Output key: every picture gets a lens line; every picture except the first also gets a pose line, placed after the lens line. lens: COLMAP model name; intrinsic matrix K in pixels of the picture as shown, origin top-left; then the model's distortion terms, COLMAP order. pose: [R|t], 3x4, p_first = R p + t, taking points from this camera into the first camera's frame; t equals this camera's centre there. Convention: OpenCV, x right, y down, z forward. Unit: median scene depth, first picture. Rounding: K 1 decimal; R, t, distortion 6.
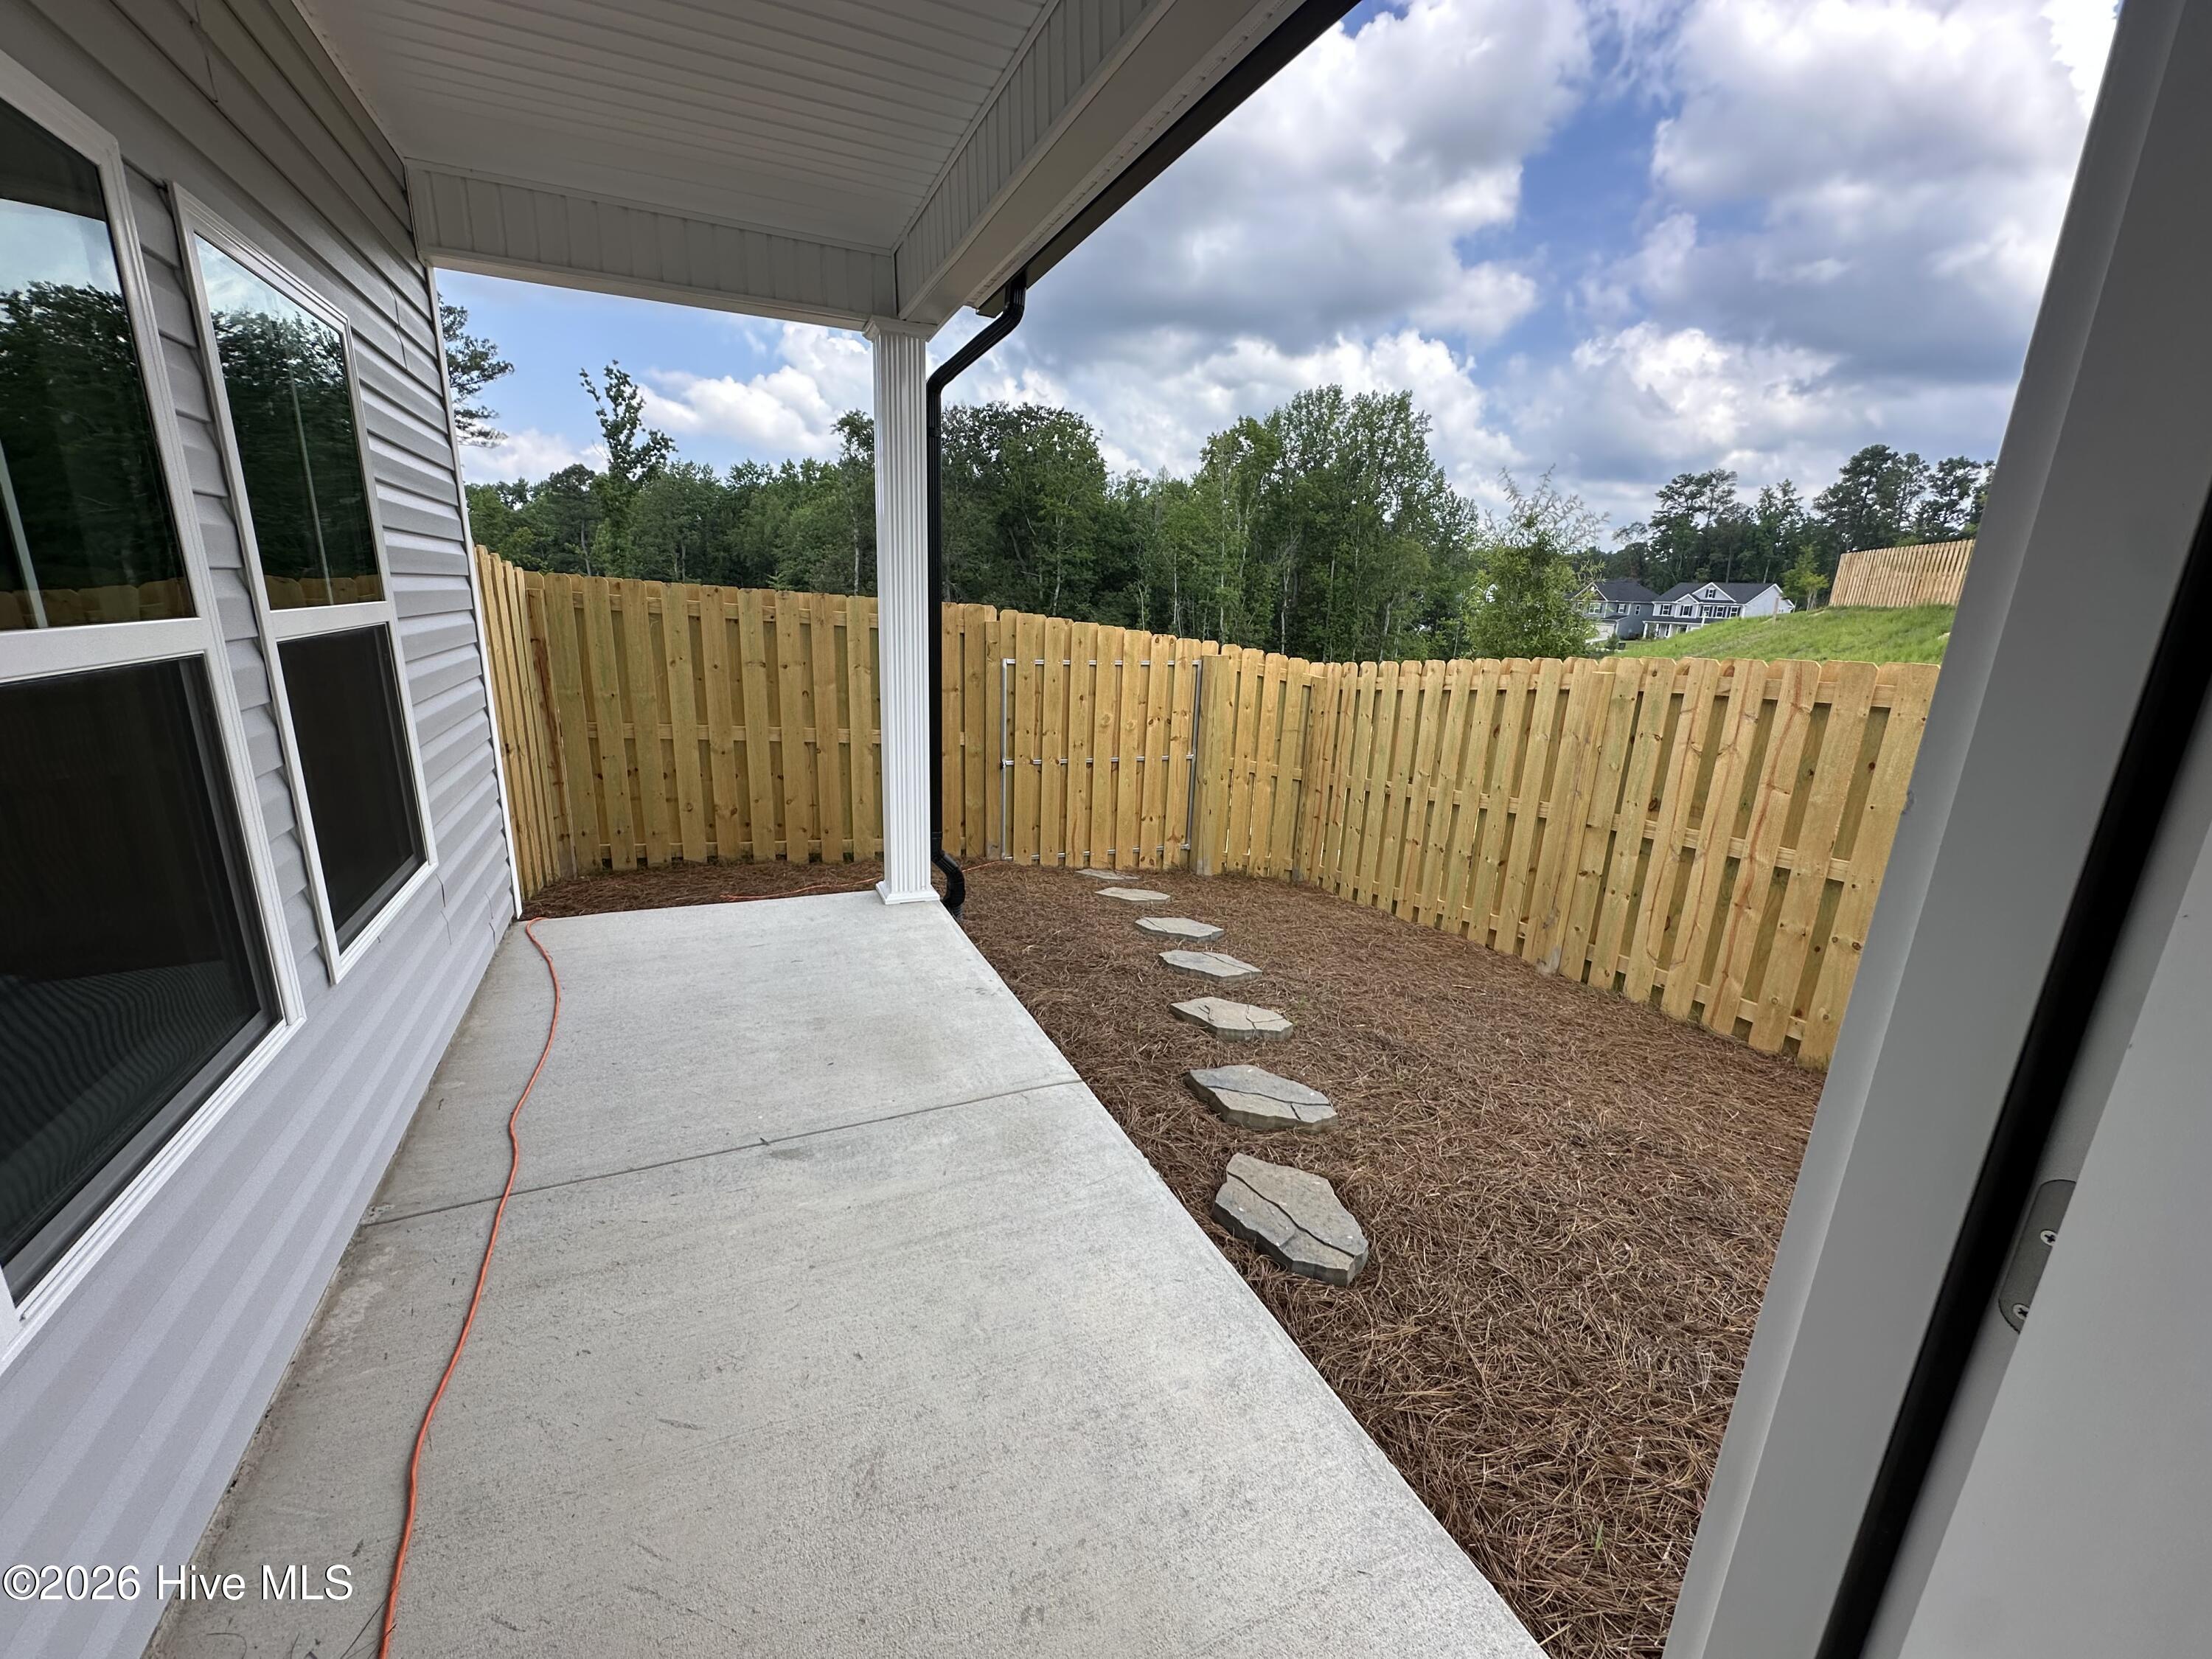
lens RADIAL K [[892.5, 0, 1111.5], [0, 892.5, 838.5], [0, 0, 1]] dist [0.004684, -0.000859]
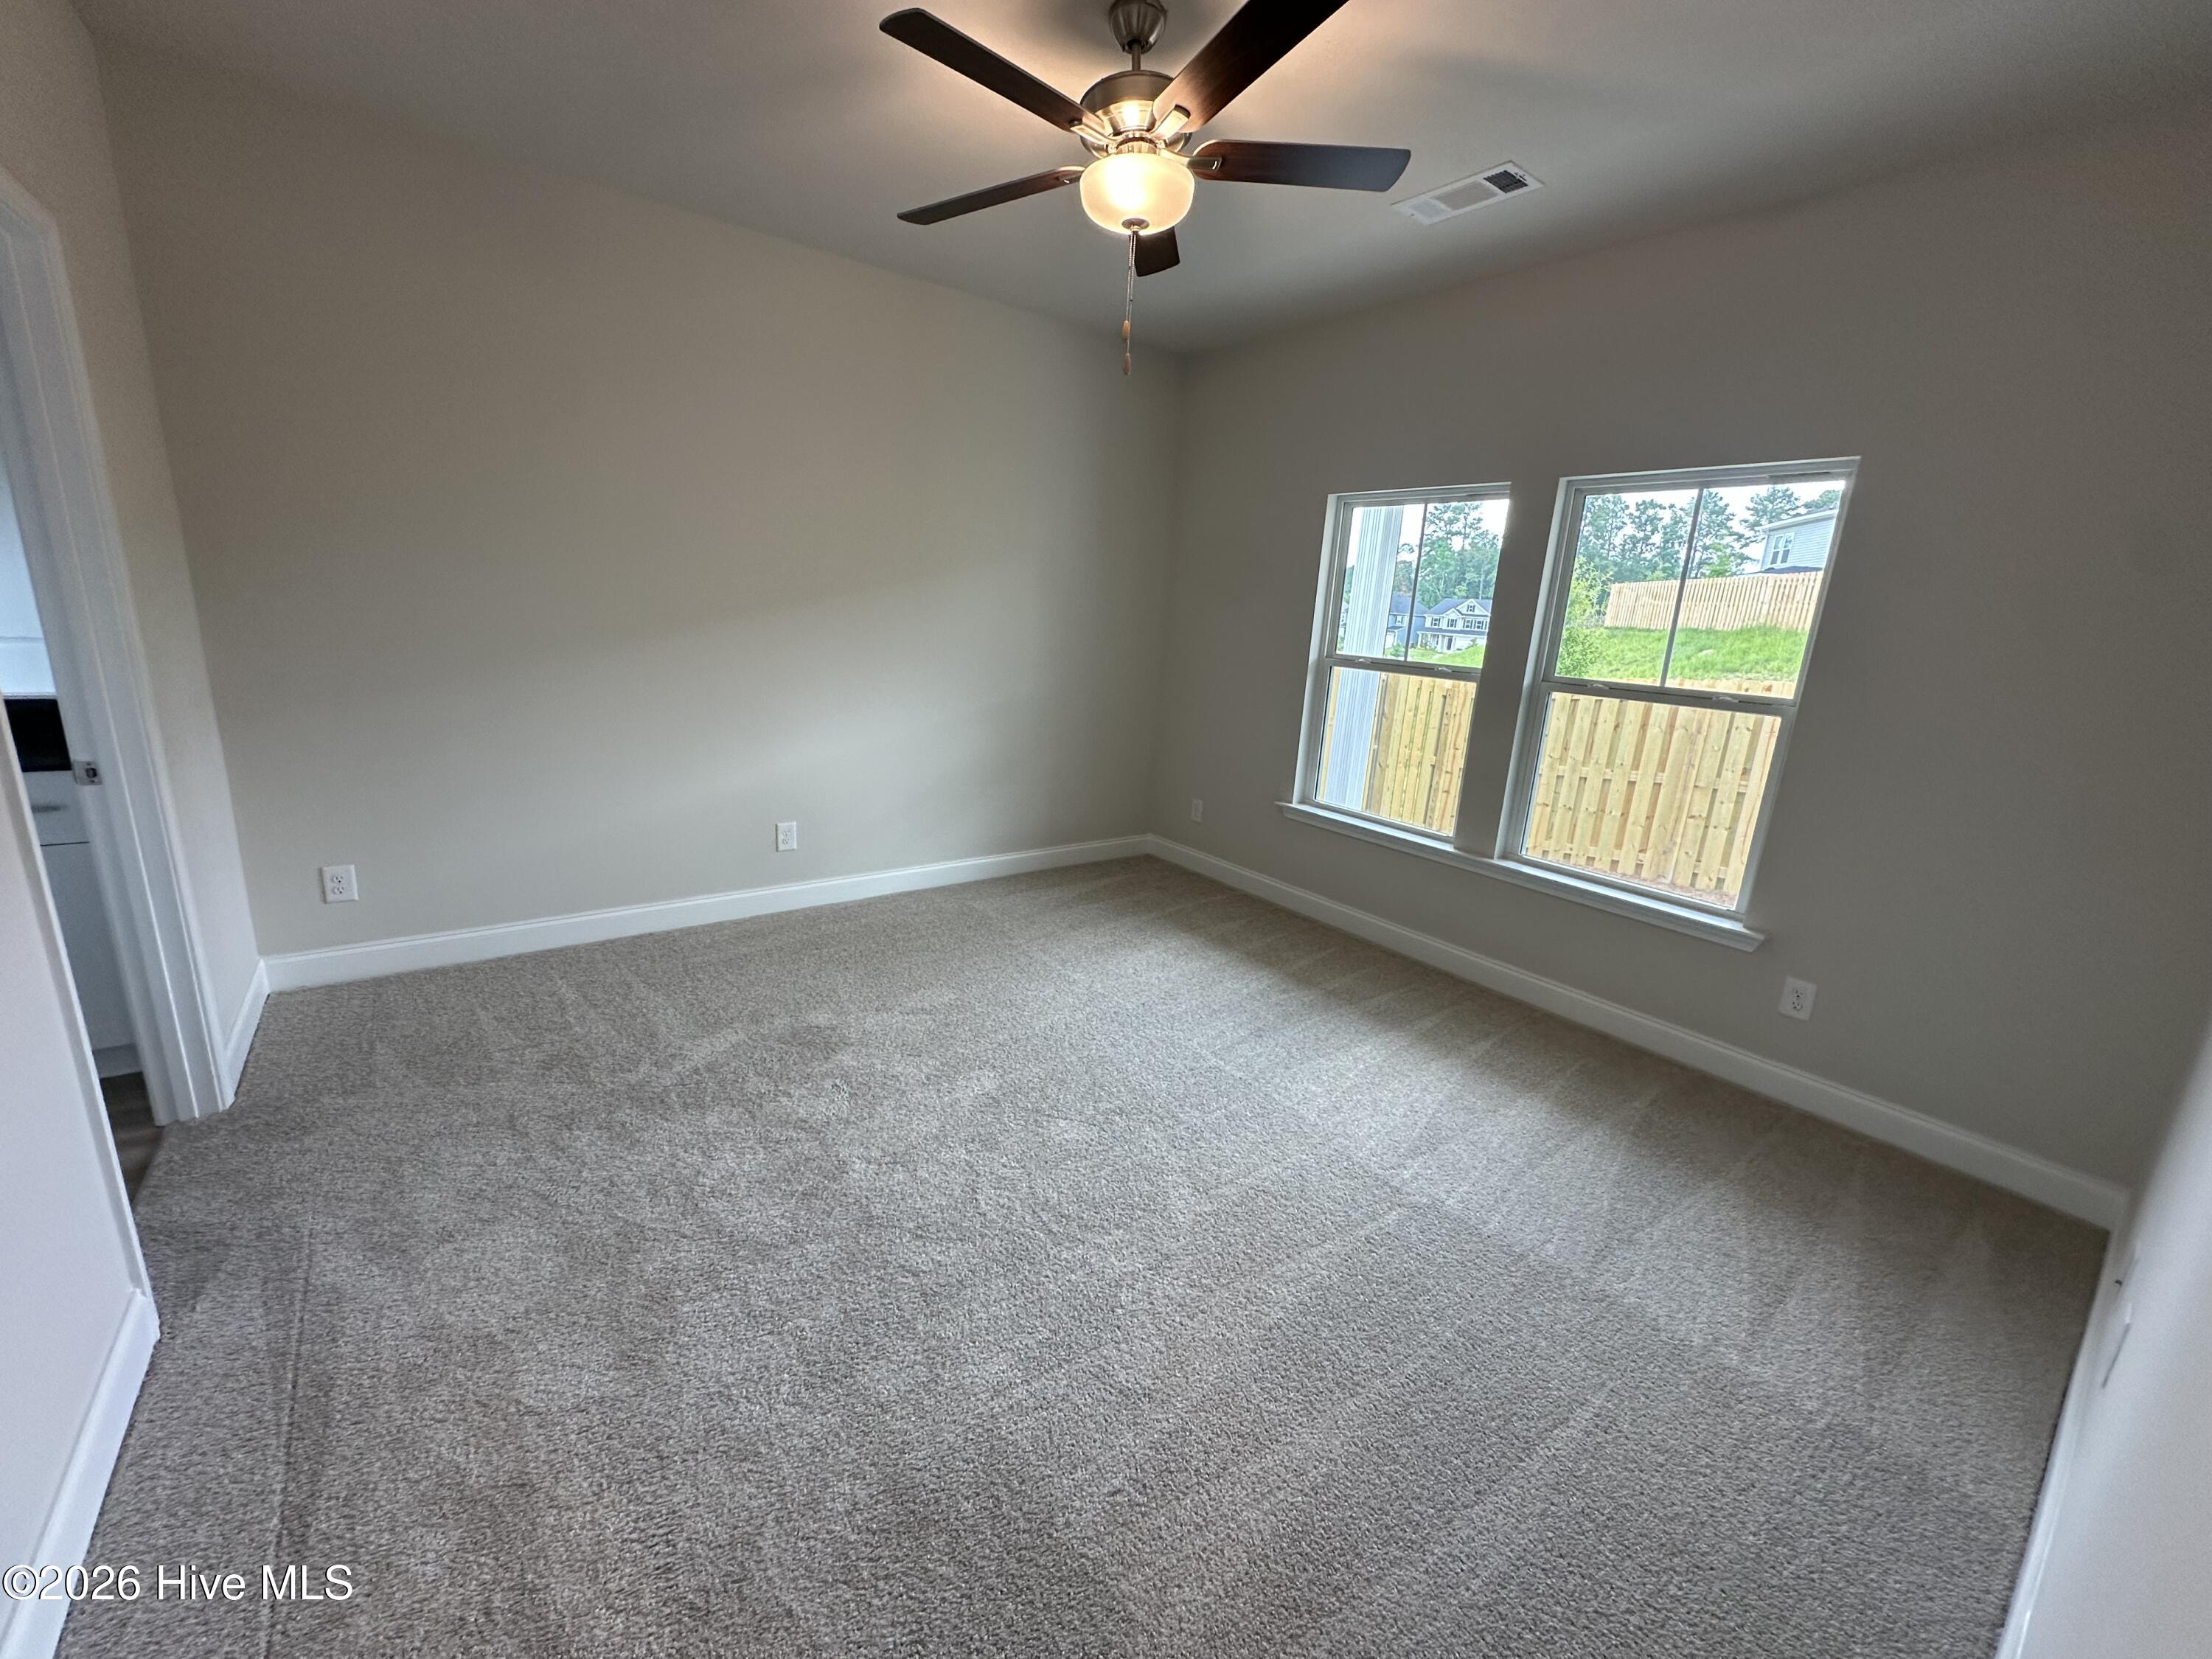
lens RADIAL K [[892.5, 0, 1111.7], [0, 892.5, 837.1], [0, 0, 1]] dist [0.004684, -0.000859]
pose [[0.976063, -0.032800, 0.215002, -0.796829], [0.033465, 0.999440, 0.000545, 0.039163], [-0.214900, 0.006663, 0.976613, -0.309400]]
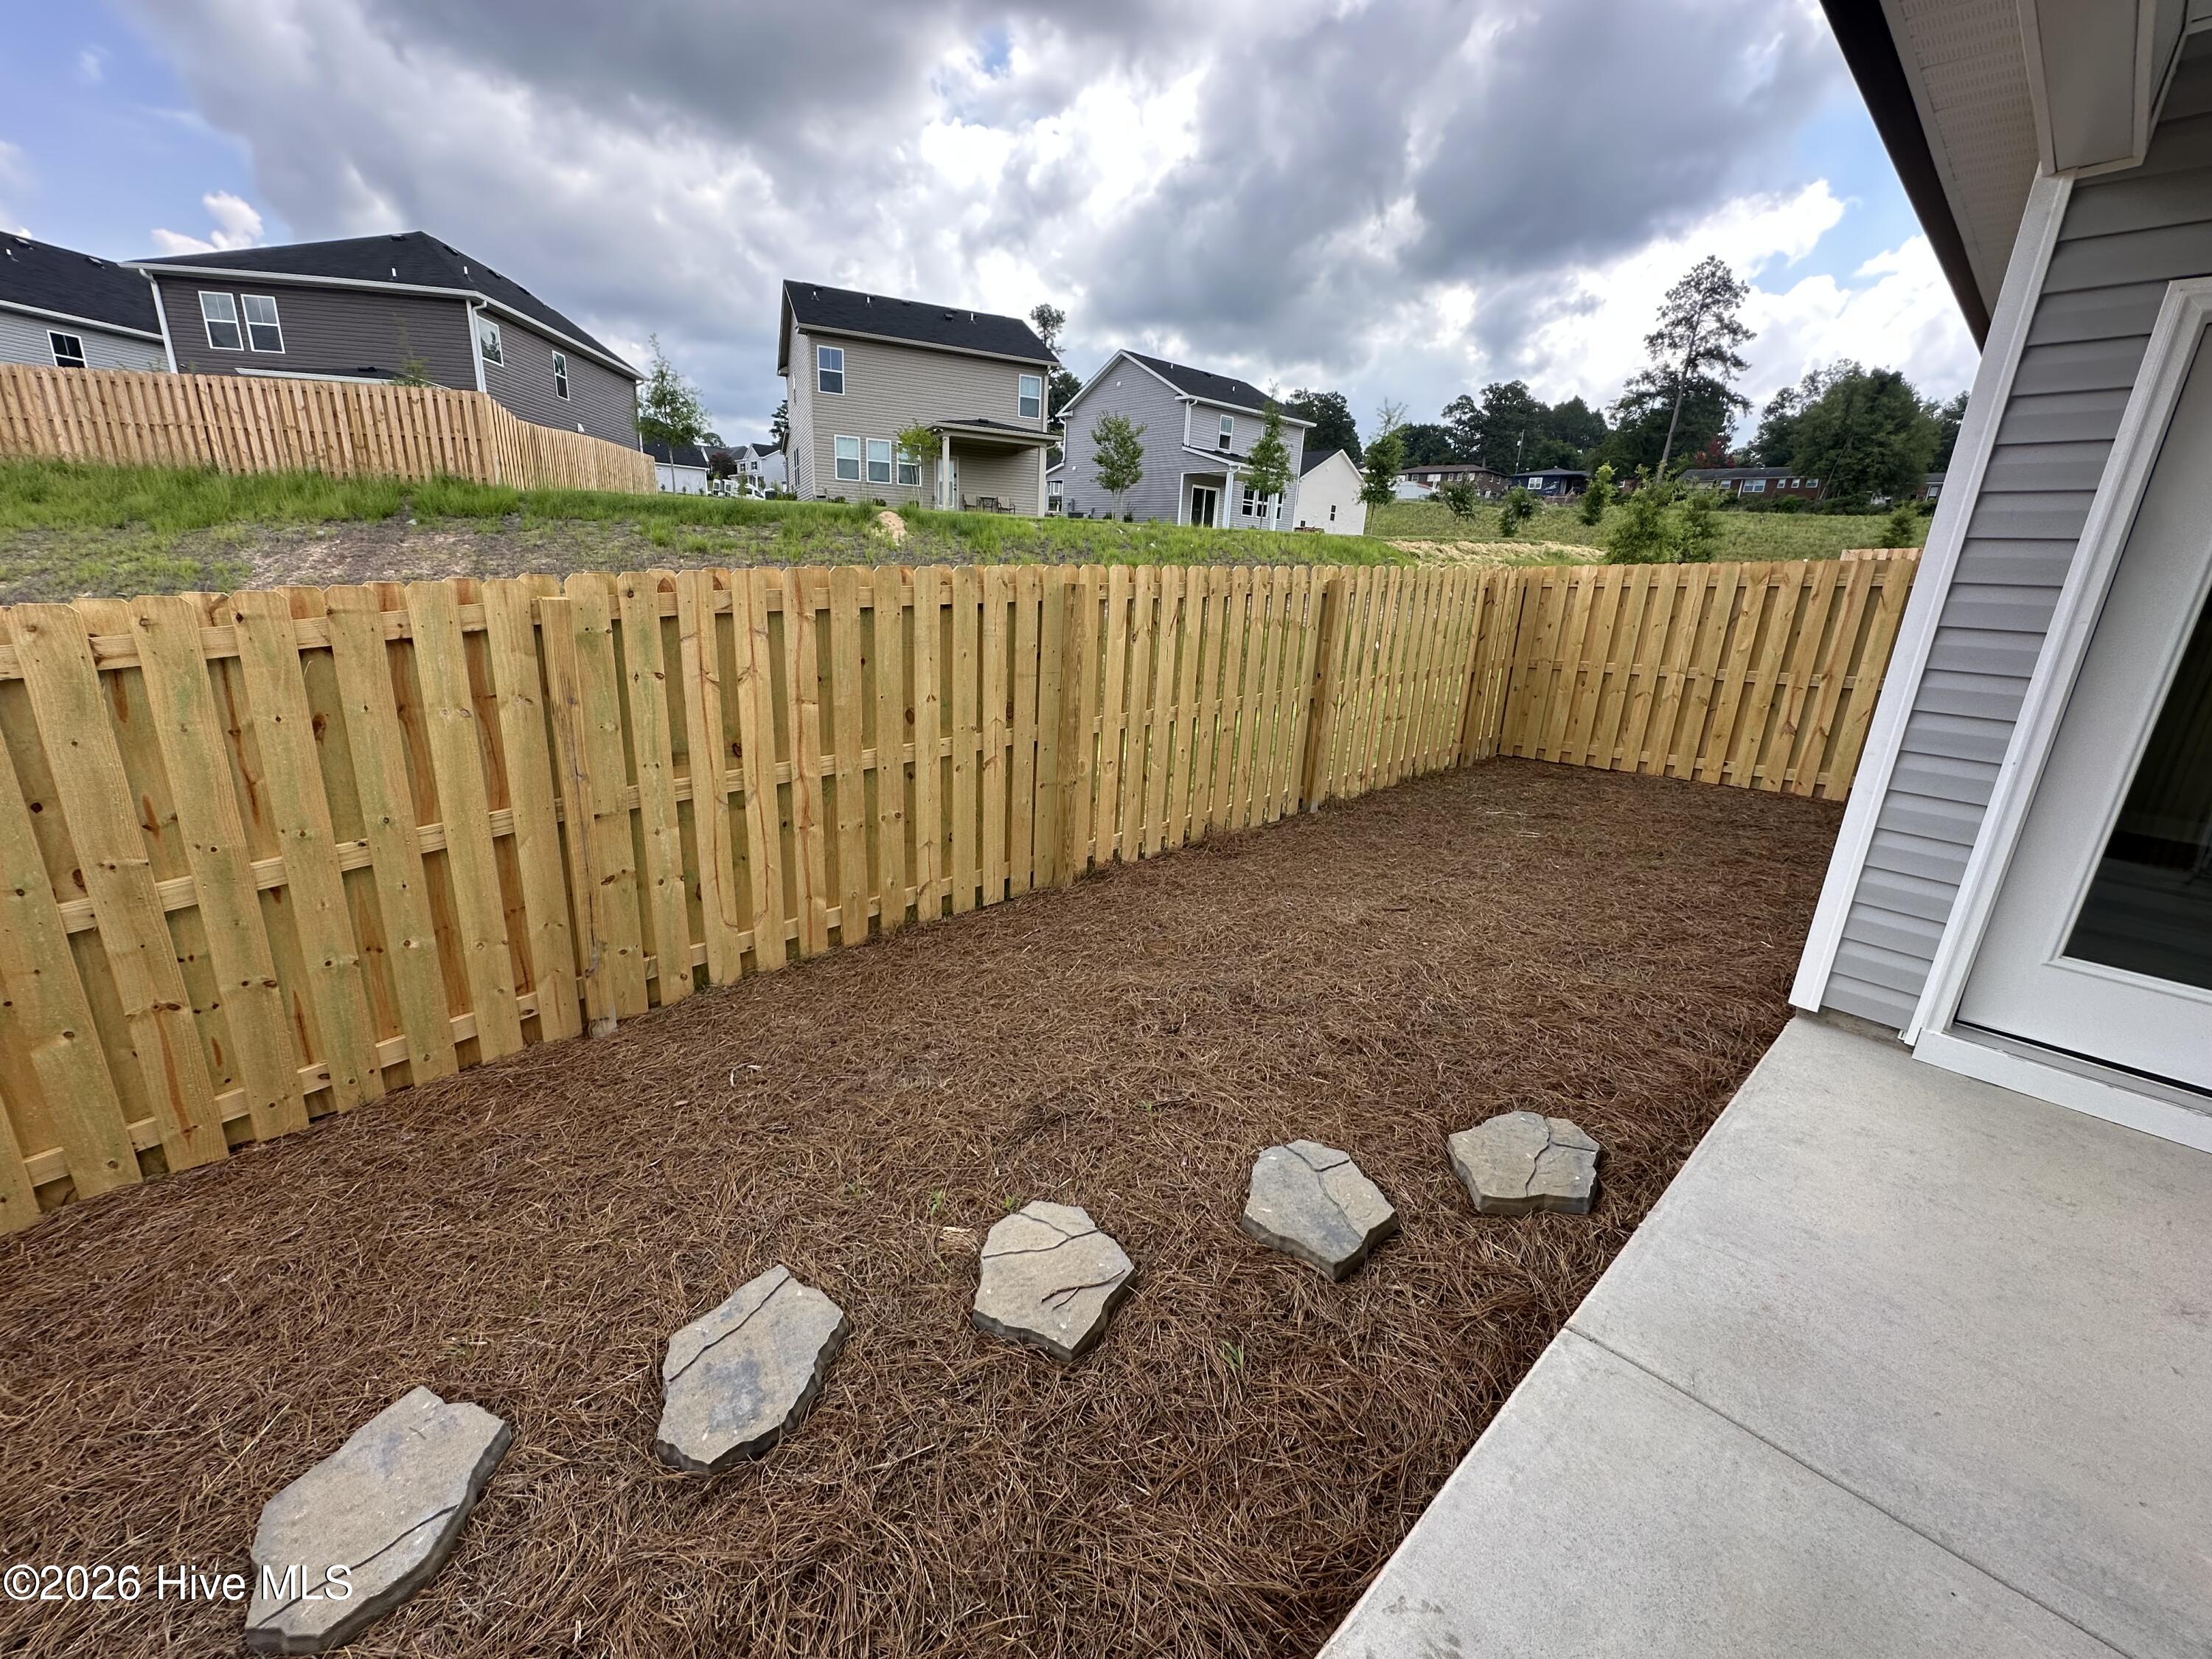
lens RADIAL K [[892.5, 0, 1098.1], [0, 892.5, 827.4], [0, 0, 1]] dist [0.004684, -0.000859]
pose [[-0.296264, -0.321351, 0.899423, -0.220510], [0.192692, 0.902225, 0.385823, -0.199396], [-0.935466, 0.287617, -0.205375, 0.761584]]
